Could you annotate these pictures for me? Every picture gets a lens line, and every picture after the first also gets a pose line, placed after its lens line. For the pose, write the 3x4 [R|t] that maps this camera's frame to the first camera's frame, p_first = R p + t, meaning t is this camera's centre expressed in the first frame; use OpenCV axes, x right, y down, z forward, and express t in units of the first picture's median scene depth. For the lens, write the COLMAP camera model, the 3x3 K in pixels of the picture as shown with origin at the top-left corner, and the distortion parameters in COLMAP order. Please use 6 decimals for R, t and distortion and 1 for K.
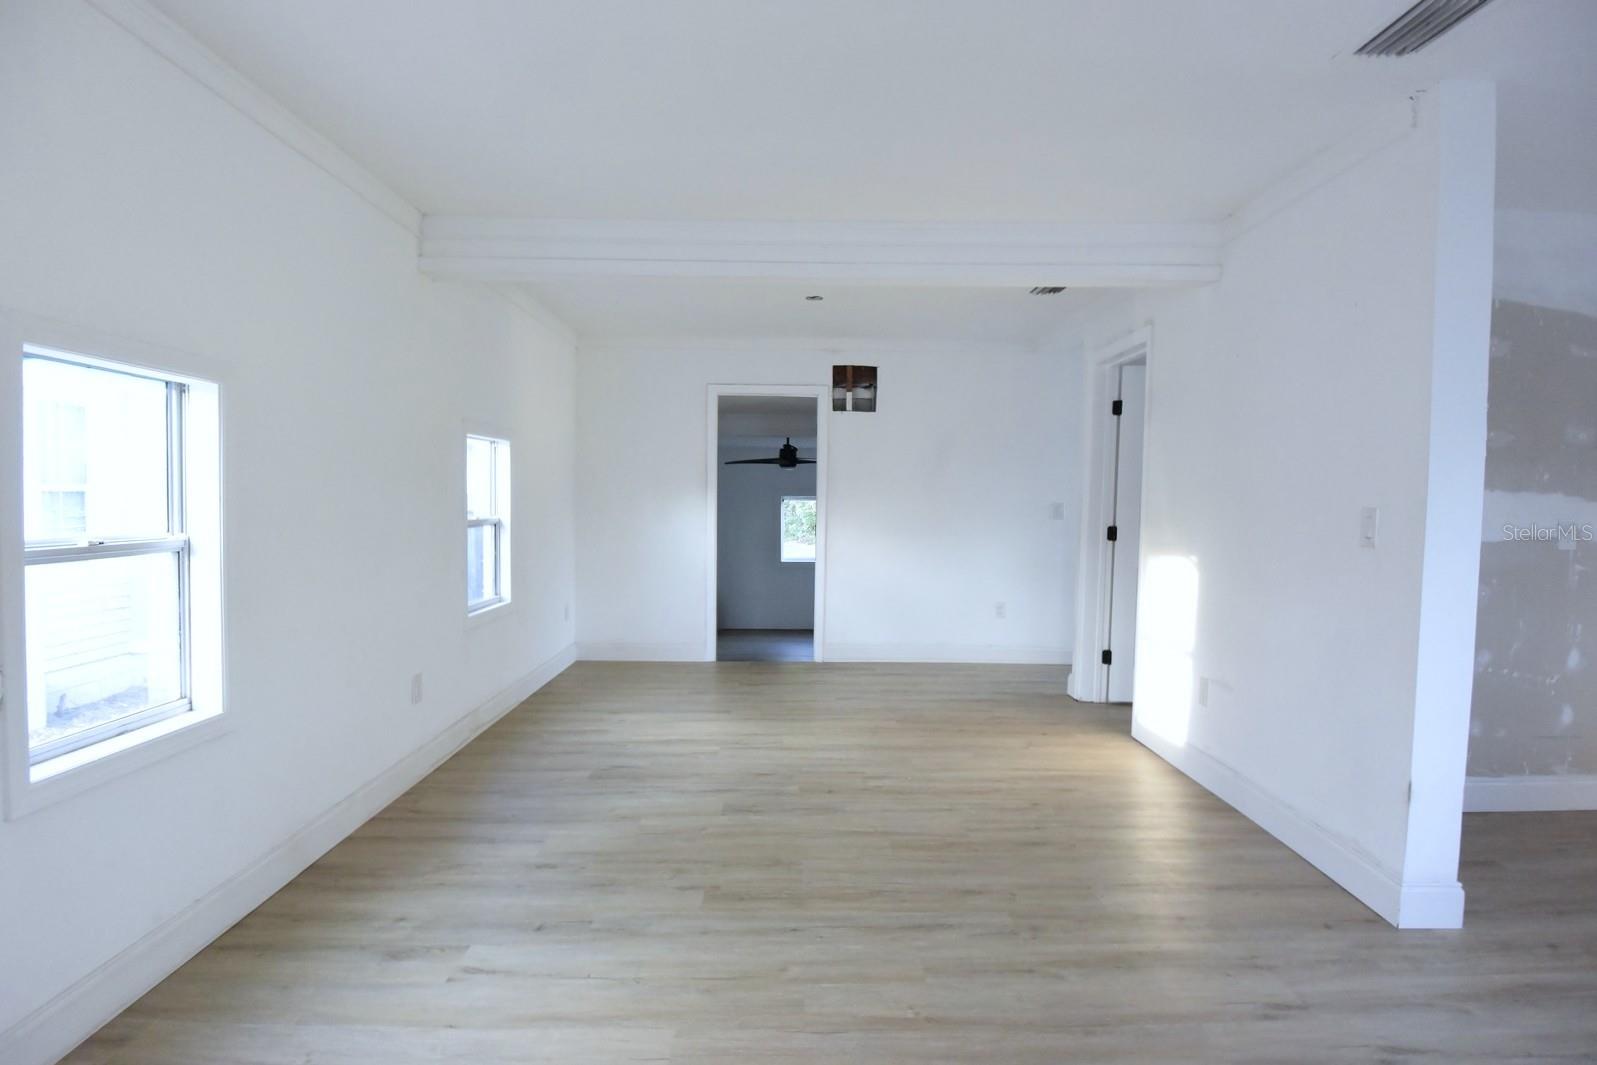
lens RADIAL K [[827.7, 0, 798.5], [0, 827.7, 532.5], [0, 0, 1]] dist [-0.000227, -0.000057]
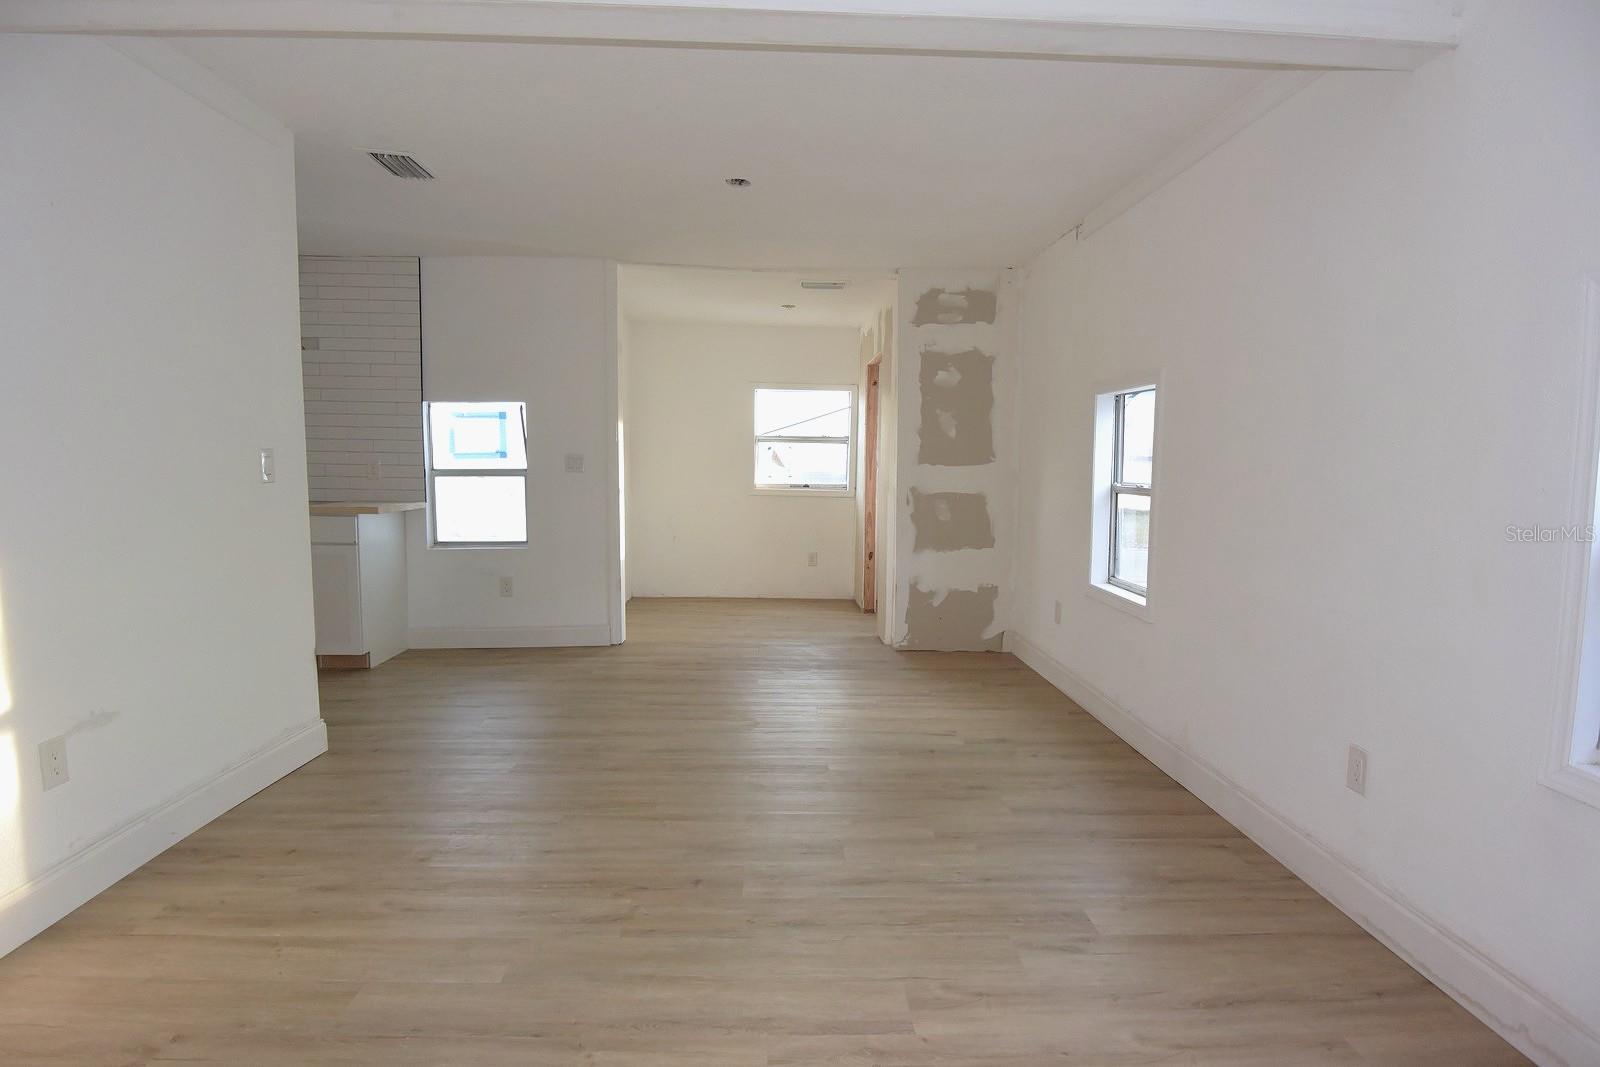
lens RADIAL K [[838.4, 0, 797.4], [0, 838.4, 542.5], [0, 0, 1]] dist [0.000642, -0.024623]
pose [[-0.999549, -0.019894, -0.022517, -0.025642], [-0.022744, 0.990676, 0.134330, -0.062661], [0.019635, 0.134782, -0.990681, 1.856530]]
